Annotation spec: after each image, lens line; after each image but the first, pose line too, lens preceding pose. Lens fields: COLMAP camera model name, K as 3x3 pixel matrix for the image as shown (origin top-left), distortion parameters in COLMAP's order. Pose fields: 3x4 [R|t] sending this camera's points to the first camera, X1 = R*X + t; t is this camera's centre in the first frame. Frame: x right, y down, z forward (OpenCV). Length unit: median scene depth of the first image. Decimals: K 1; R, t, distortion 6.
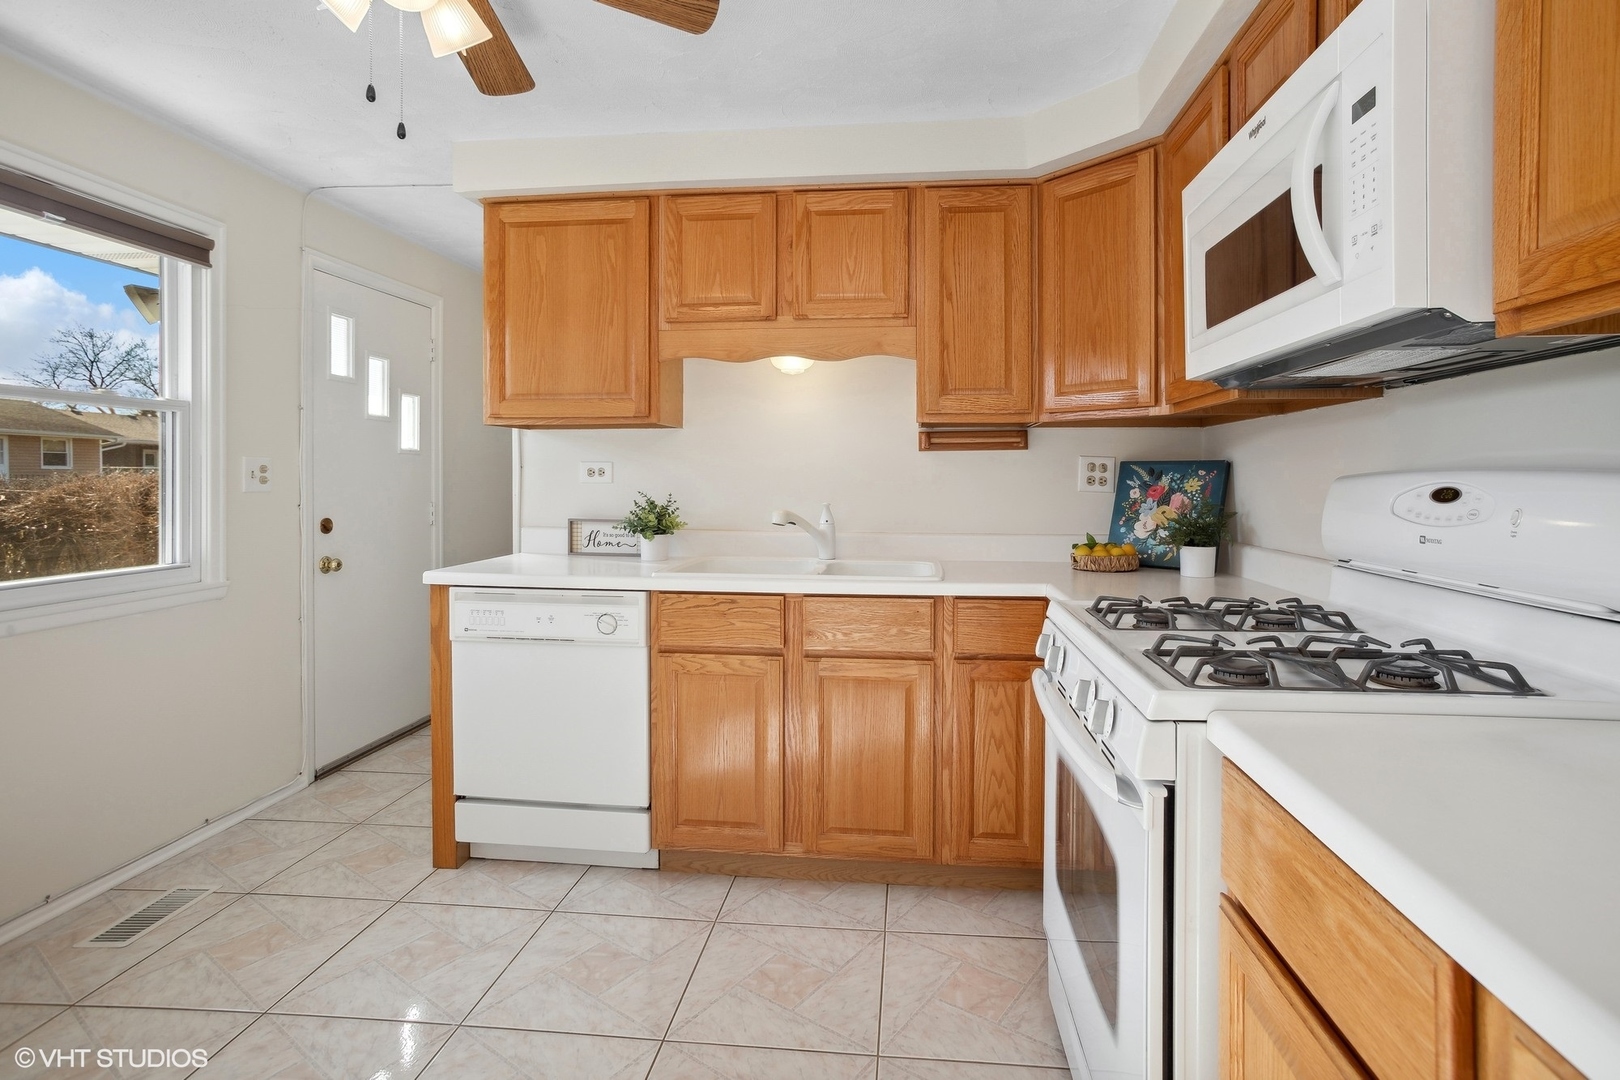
lens RADIAL K [[805.0, 0, 819.5], [0, 805.0, 498.7], [0, 0, 1]] dist [-0.075411, 0.031719]
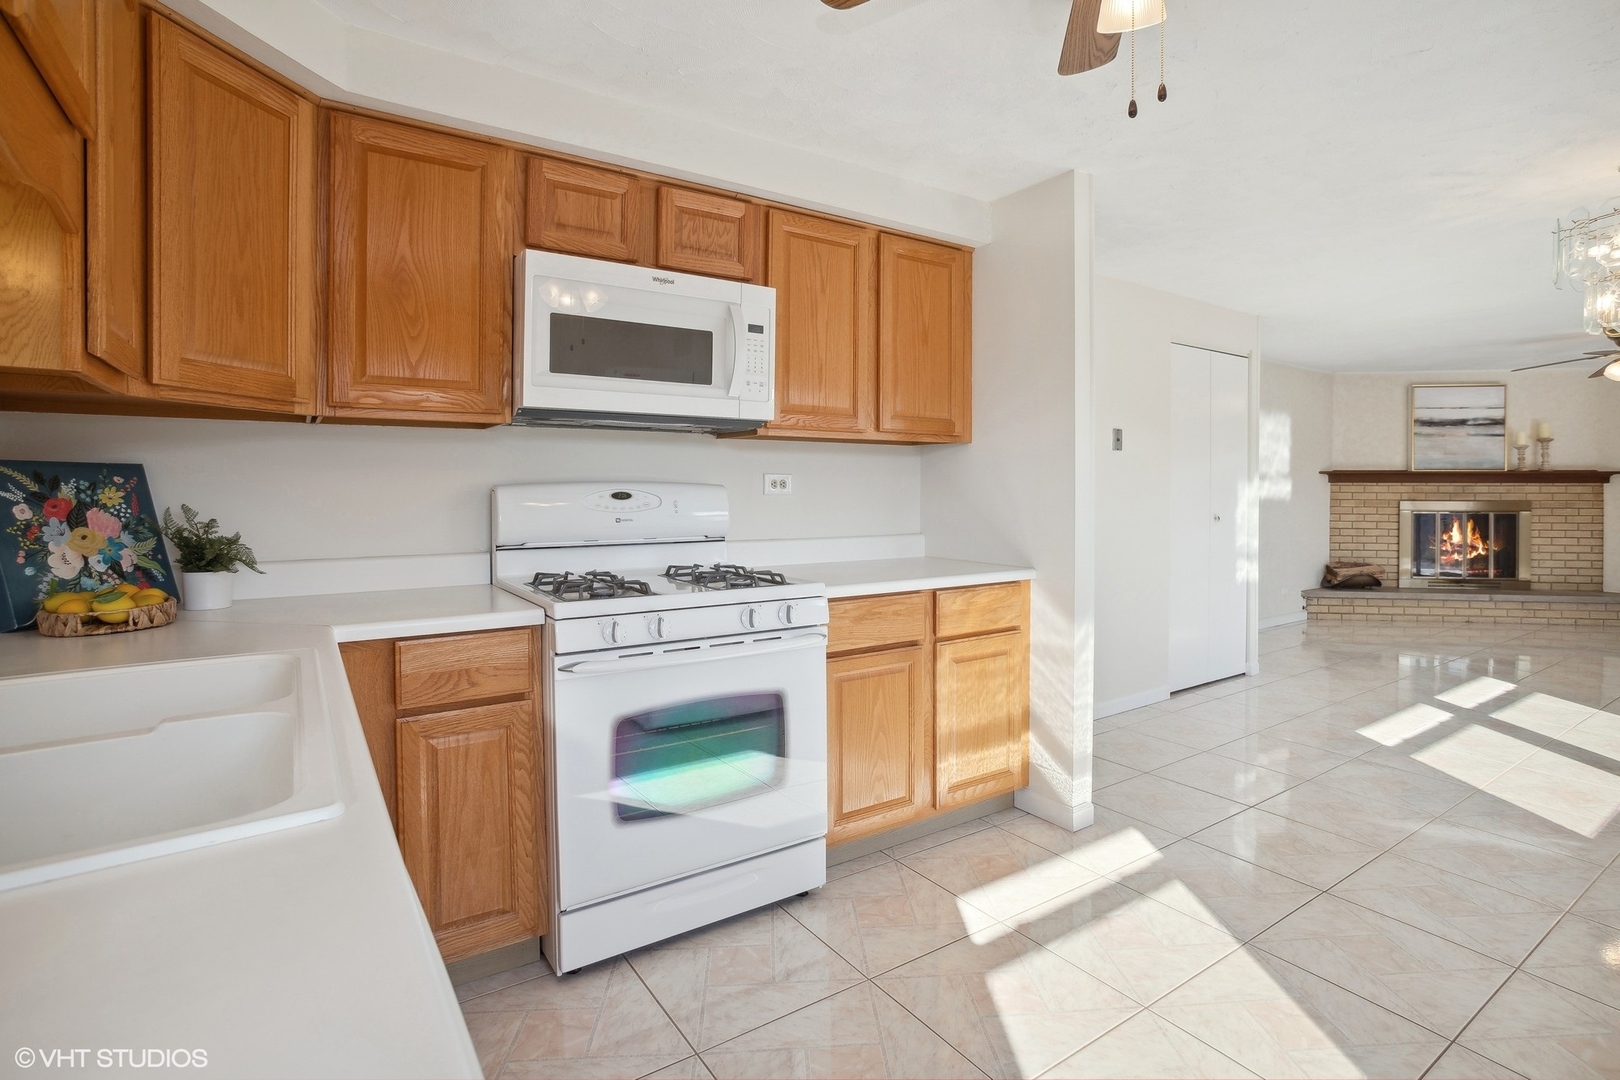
lens RADIAL K [[805.0, 0, 819.5], [0, 805.0, 498.7], [0, 0, 1]] dist [-0.075411, 0.031719]
pose [[-0.652700, -0.016683, 0.757433, -0.502060], [0.015320, 0.999262, 0.035211, -0.030661], [-0.757462, 0.034586, -0.651963, 0.979434]]
